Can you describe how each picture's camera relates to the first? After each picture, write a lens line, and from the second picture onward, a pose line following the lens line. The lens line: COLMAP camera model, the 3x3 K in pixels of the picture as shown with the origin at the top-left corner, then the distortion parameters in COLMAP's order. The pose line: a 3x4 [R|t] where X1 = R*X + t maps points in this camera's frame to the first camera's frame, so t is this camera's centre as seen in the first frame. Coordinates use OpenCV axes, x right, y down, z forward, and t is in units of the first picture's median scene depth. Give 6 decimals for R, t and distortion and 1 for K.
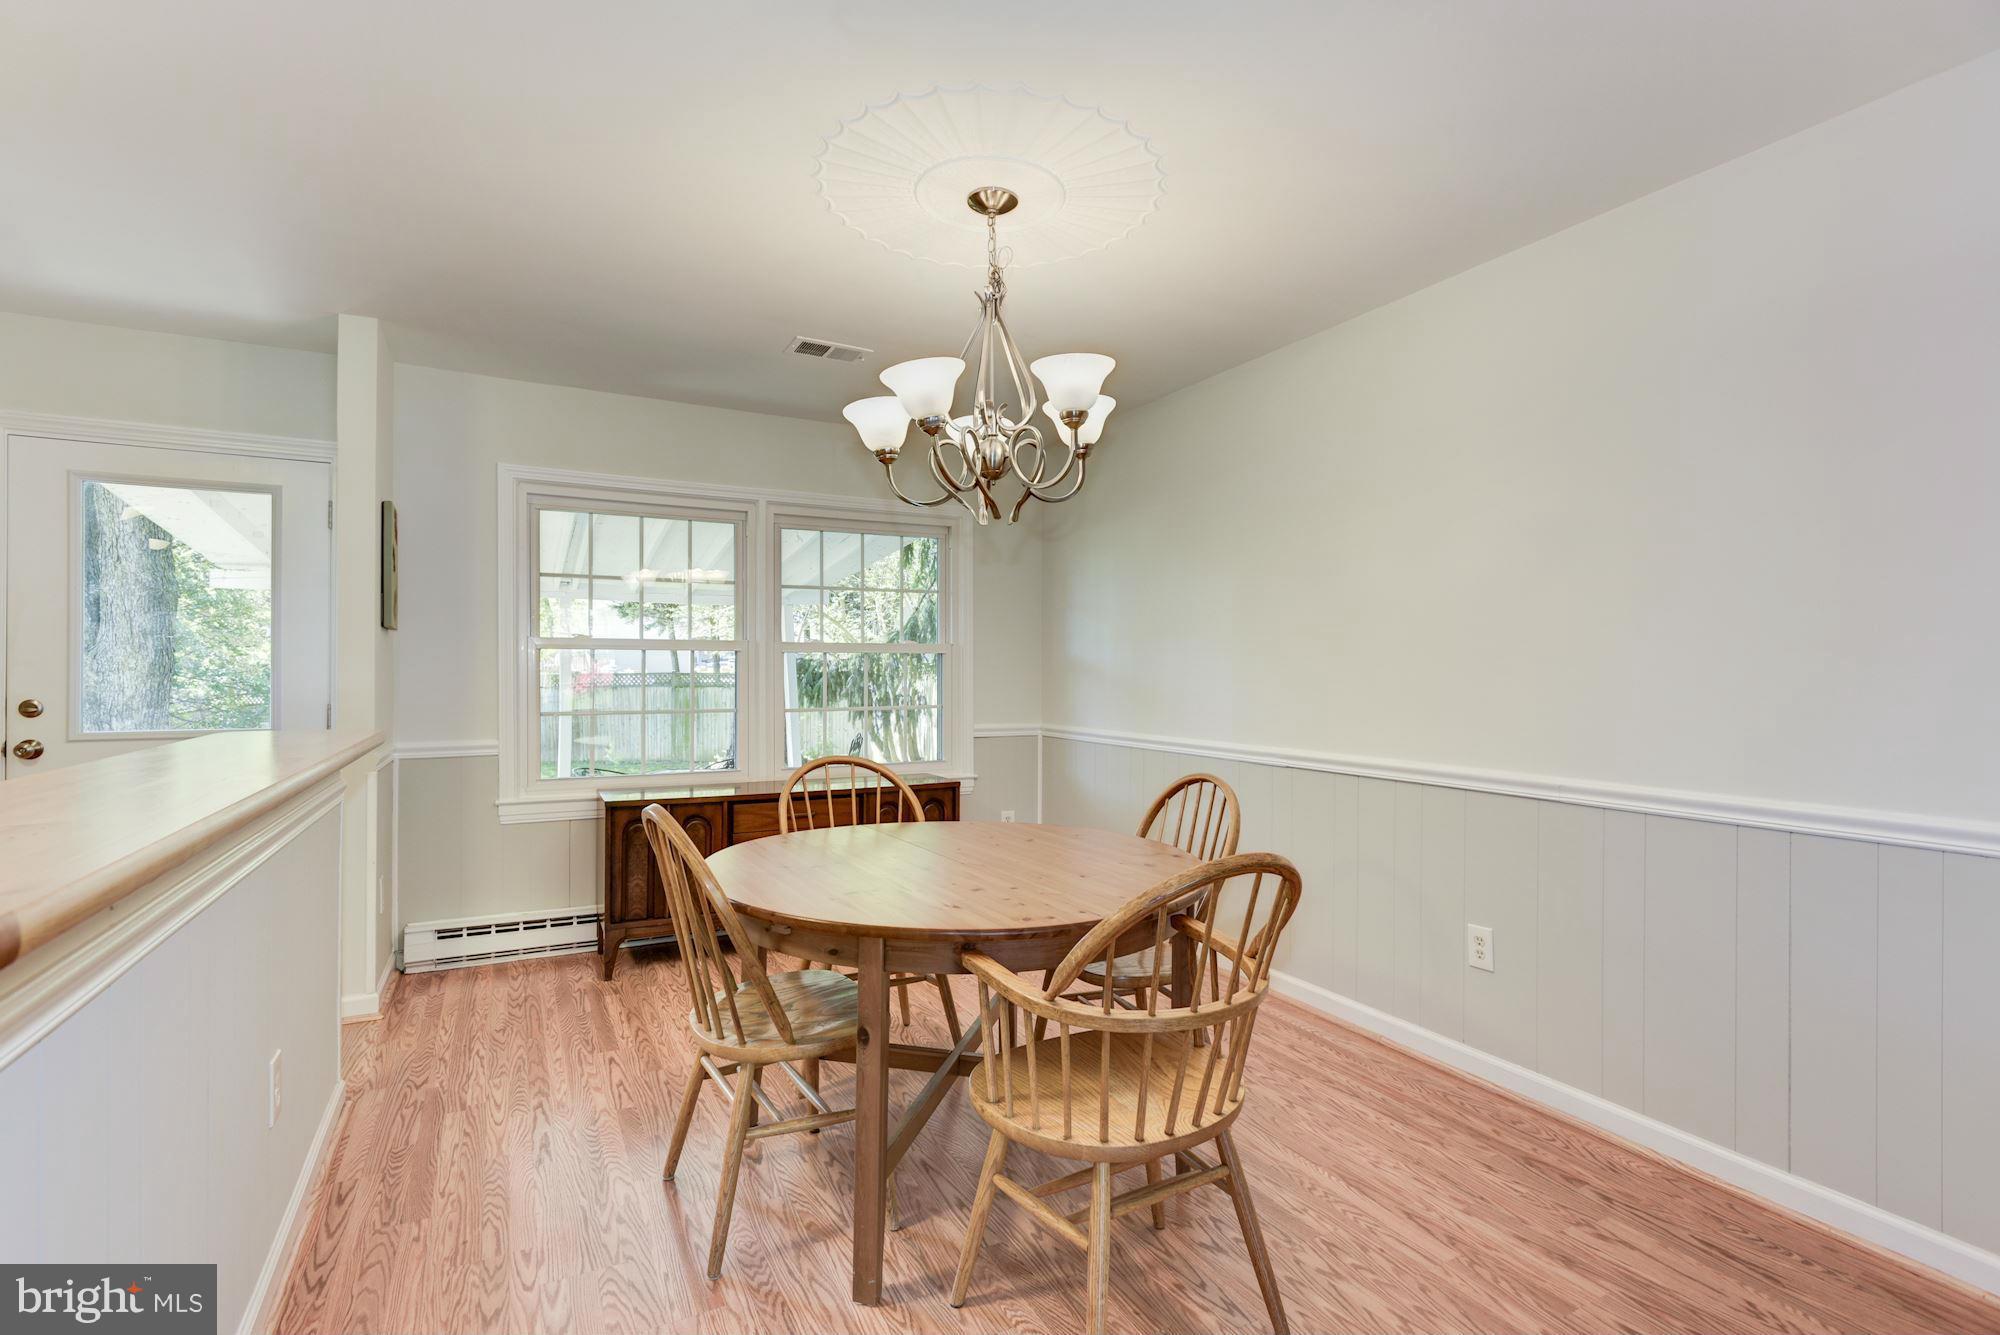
lens RADIAL K [[936.4, 0, 988.6], [0, 936.4, 657.7], [0, 0, 1]] dist [0.003119, 0.000292]
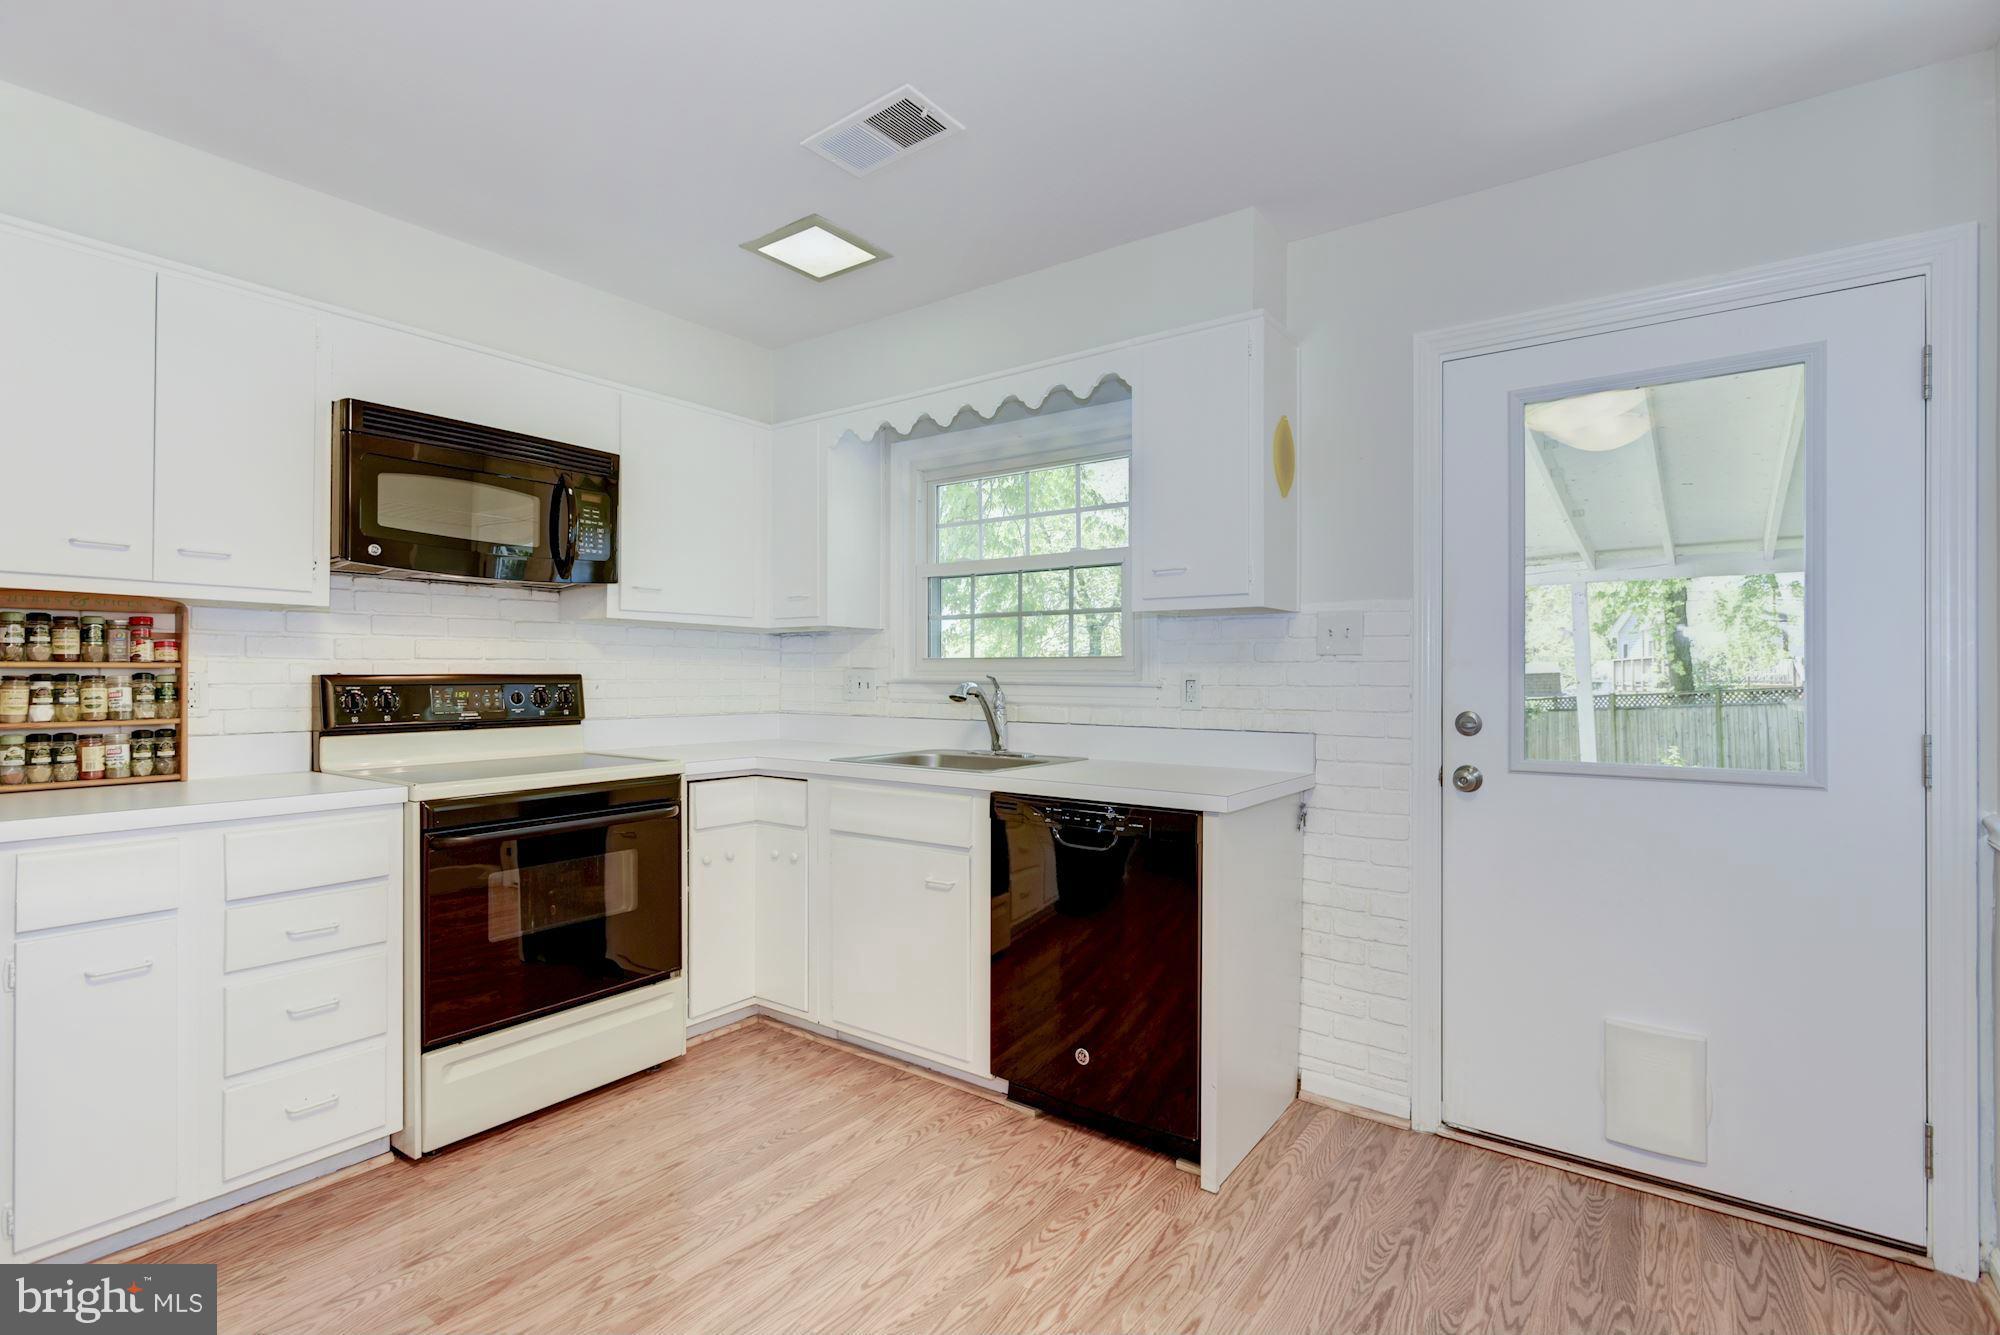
lens RADIAL K [[936.4, 0, 998.8], [0, 936.4, 672.9], [0, 0, 1]] dist [0.003119, 0.000292]
pose [[0.473768, -0.010813, -0.880583, -0.486095], [0.012199, 0.999909, -0.005715, 0.012581], [0.880565, -0.008035, 0.473857, 0.289660]]
